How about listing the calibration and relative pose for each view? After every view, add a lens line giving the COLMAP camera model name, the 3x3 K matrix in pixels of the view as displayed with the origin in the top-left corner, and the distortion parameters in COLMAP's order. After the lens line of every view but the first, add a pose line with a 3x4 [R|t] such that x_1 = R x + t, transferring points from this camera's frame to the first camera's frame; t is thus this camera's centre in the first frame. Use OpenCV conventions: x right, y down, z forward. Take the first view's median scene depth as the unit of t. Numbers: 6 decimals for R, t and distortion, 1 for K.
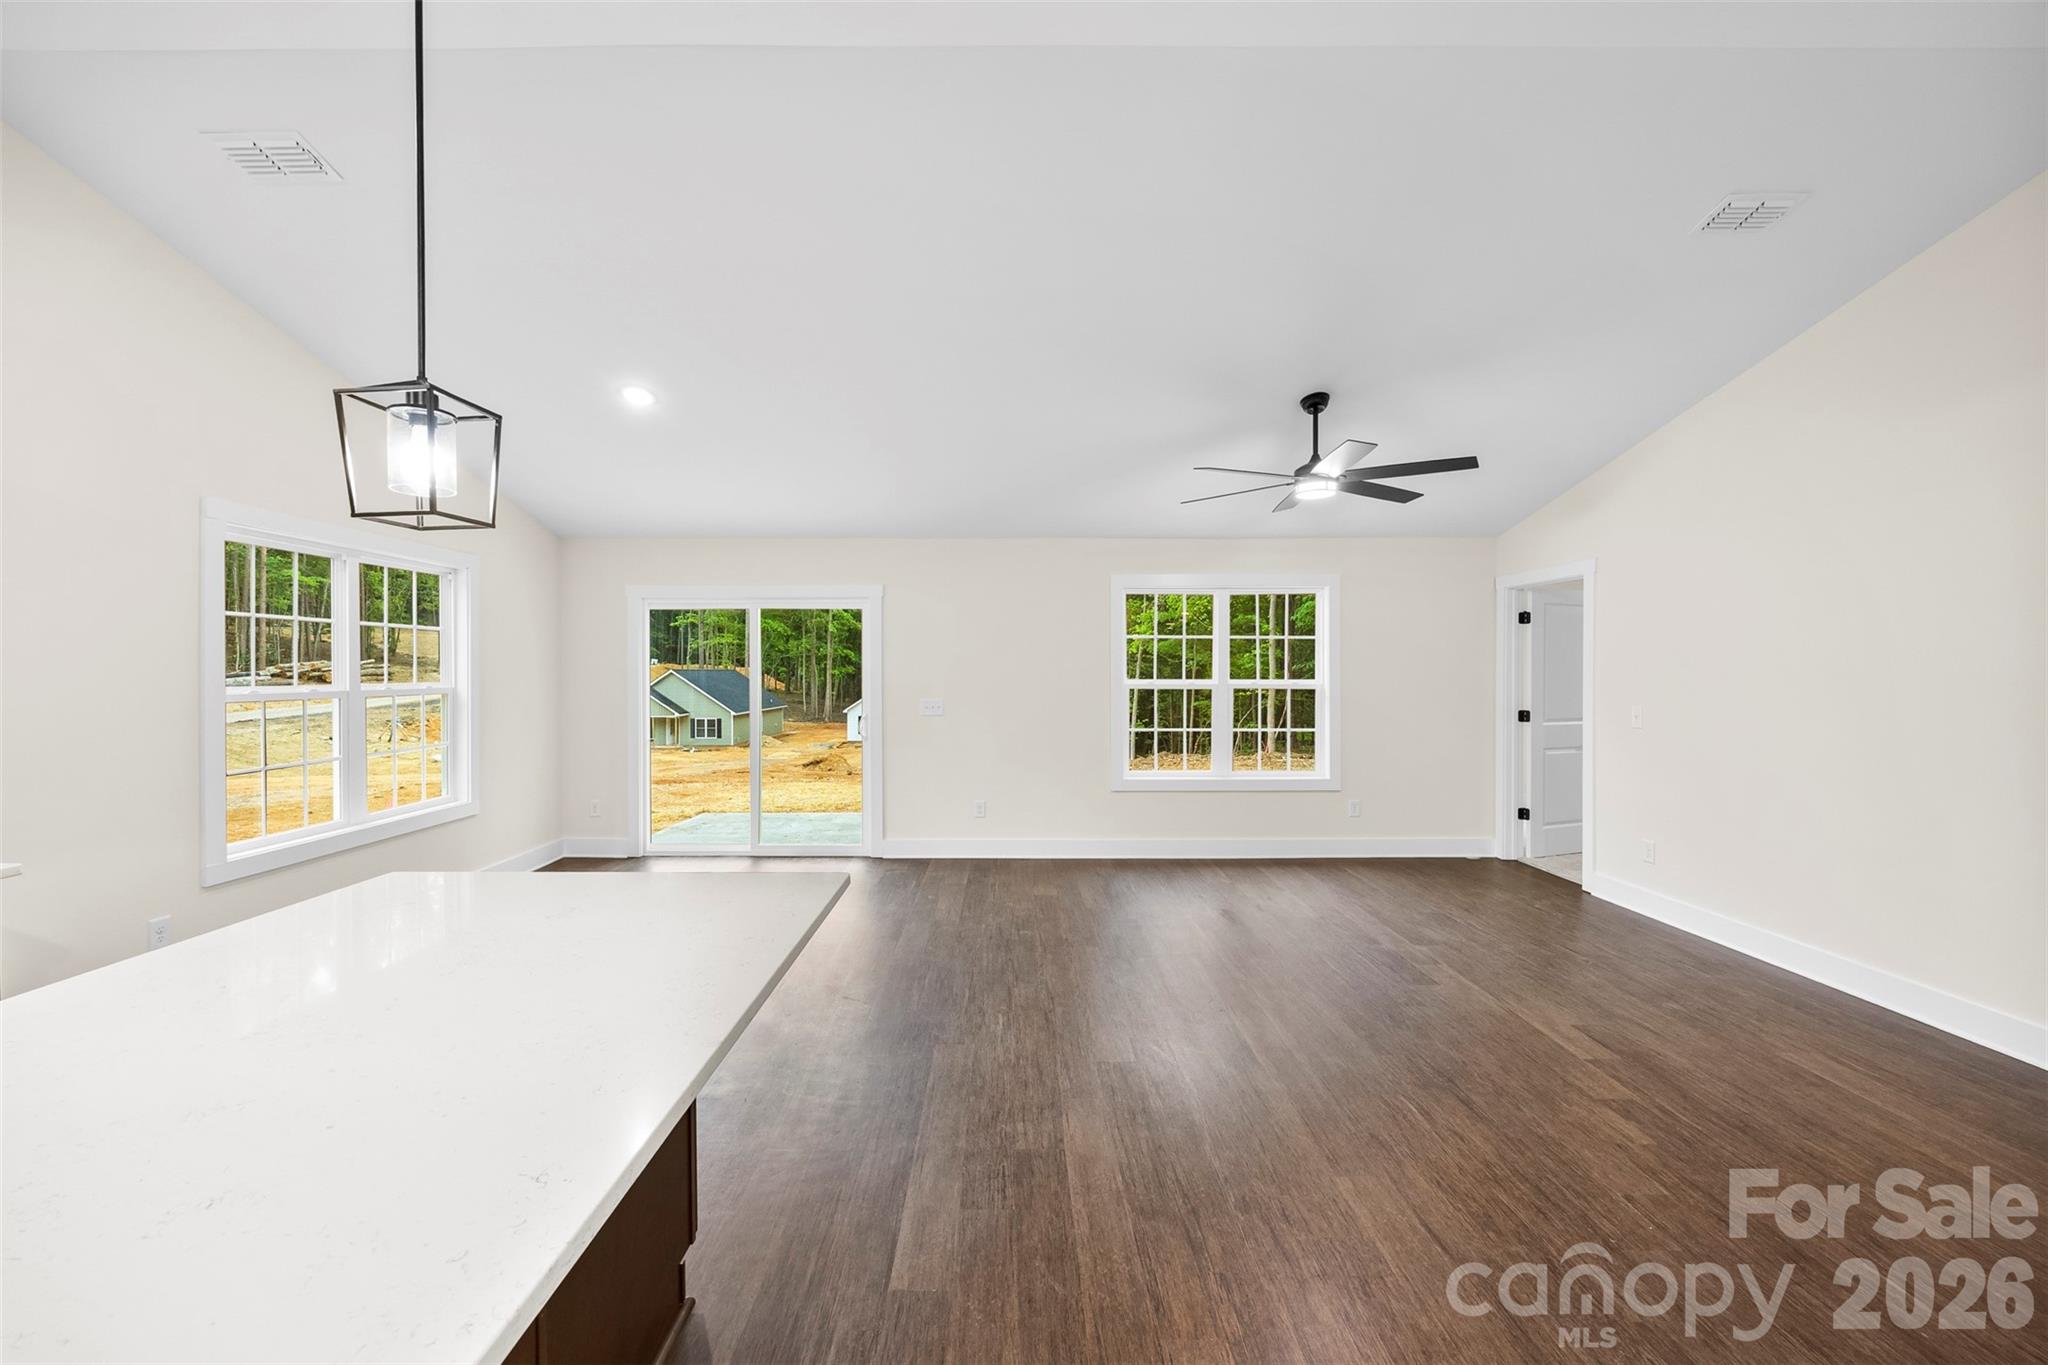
lens RADIAL K [[786.9, 0, 1004.3], [0, 786.9, 678.3], [0, 0, 1]] dist [-0.003580, -0.000158]
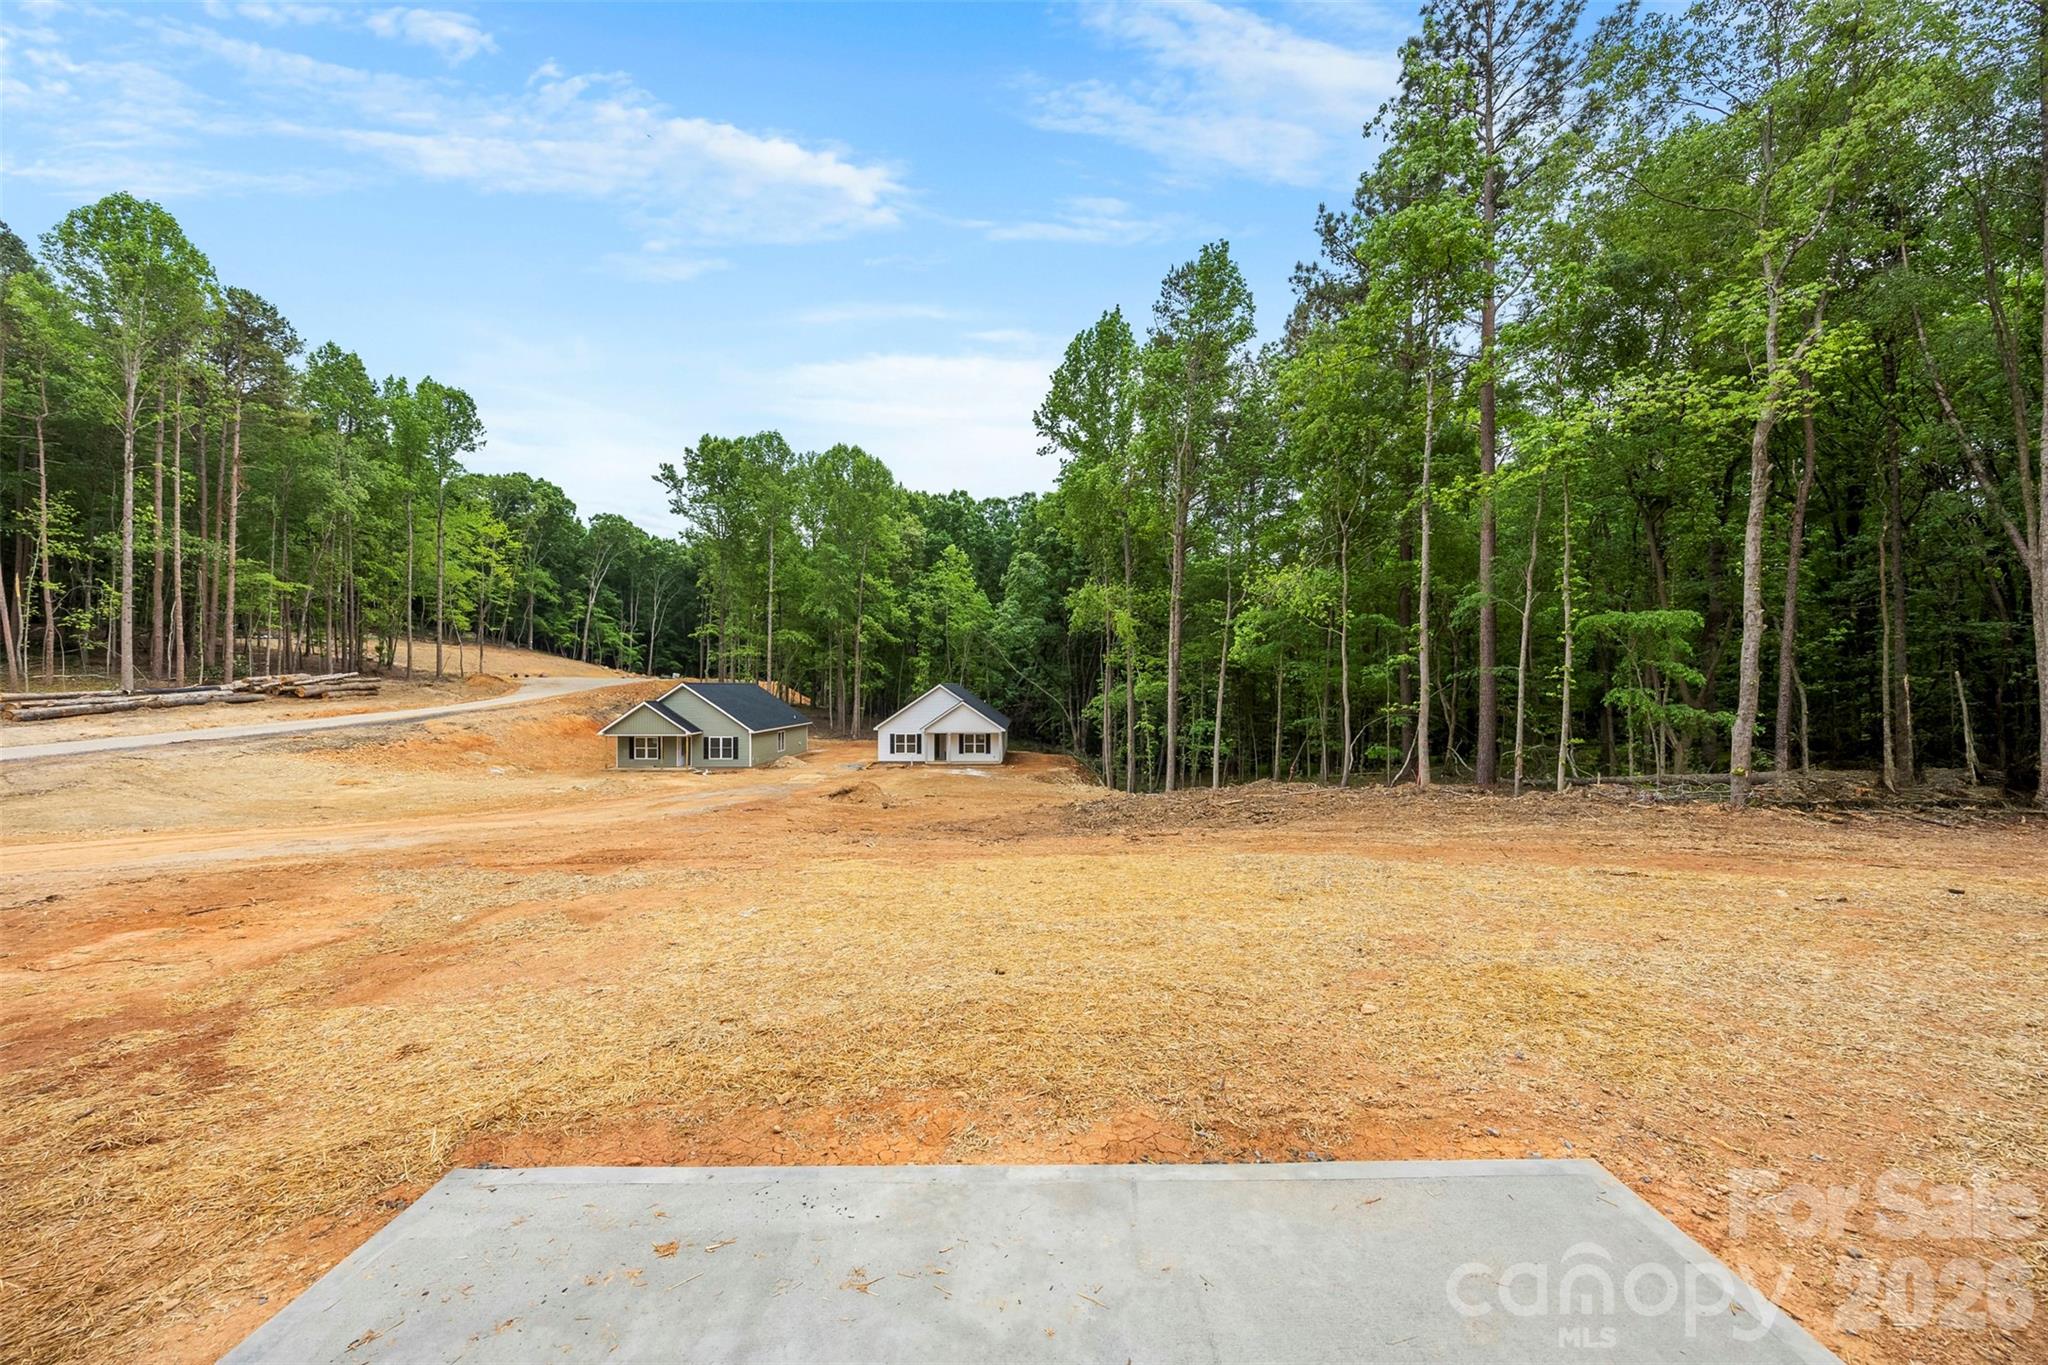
lens RADIAL K [[786.9, 0, 1023.4], [0, 786.9, 677.2], [0, 0, 1]] dist [-0.003580, -0.000158]
pose [[0.999963, -0.000714, -0.008553, -0.279153], [0.000545, 0.999804, -0.019774, 0.005690], [0.008566, 0.019769, 0.999768, 1.077990]]
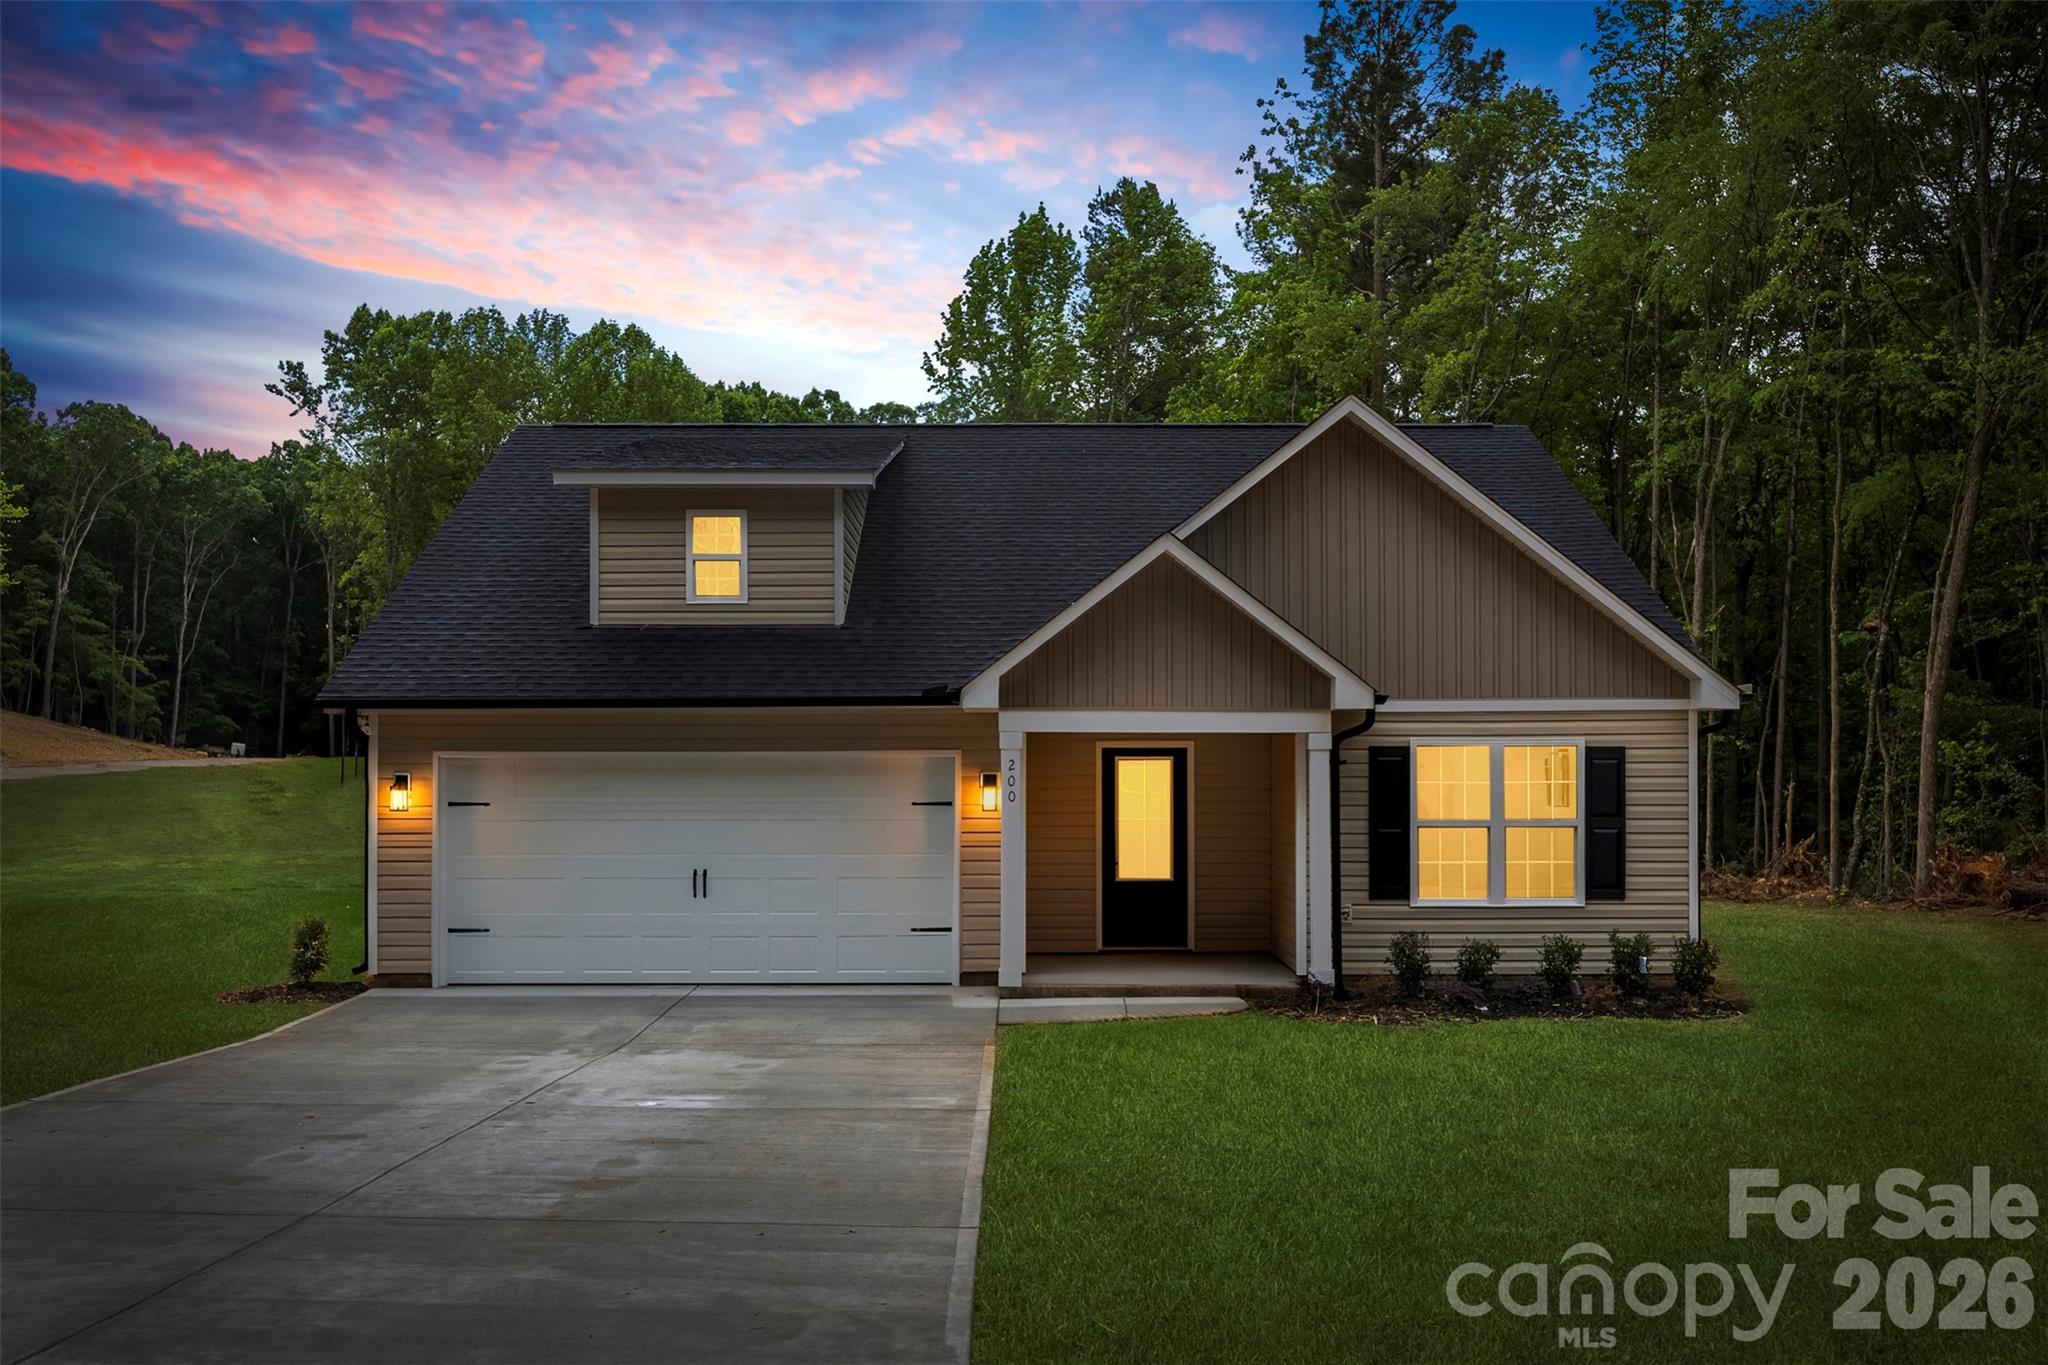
lens RADIAL K [[2038.3, 0, 1020.5], [0, 2038.3, 689.1], [0, 0, 1]] dist [-0.013263, 0.000000]
pose [[0.999885, -0.000214, -0.015154, 0.600319], [-0.000524, 0.998813, -0.048702, 0.057323], [0.015147, 0.048704, 0.998698, -4.343937]]
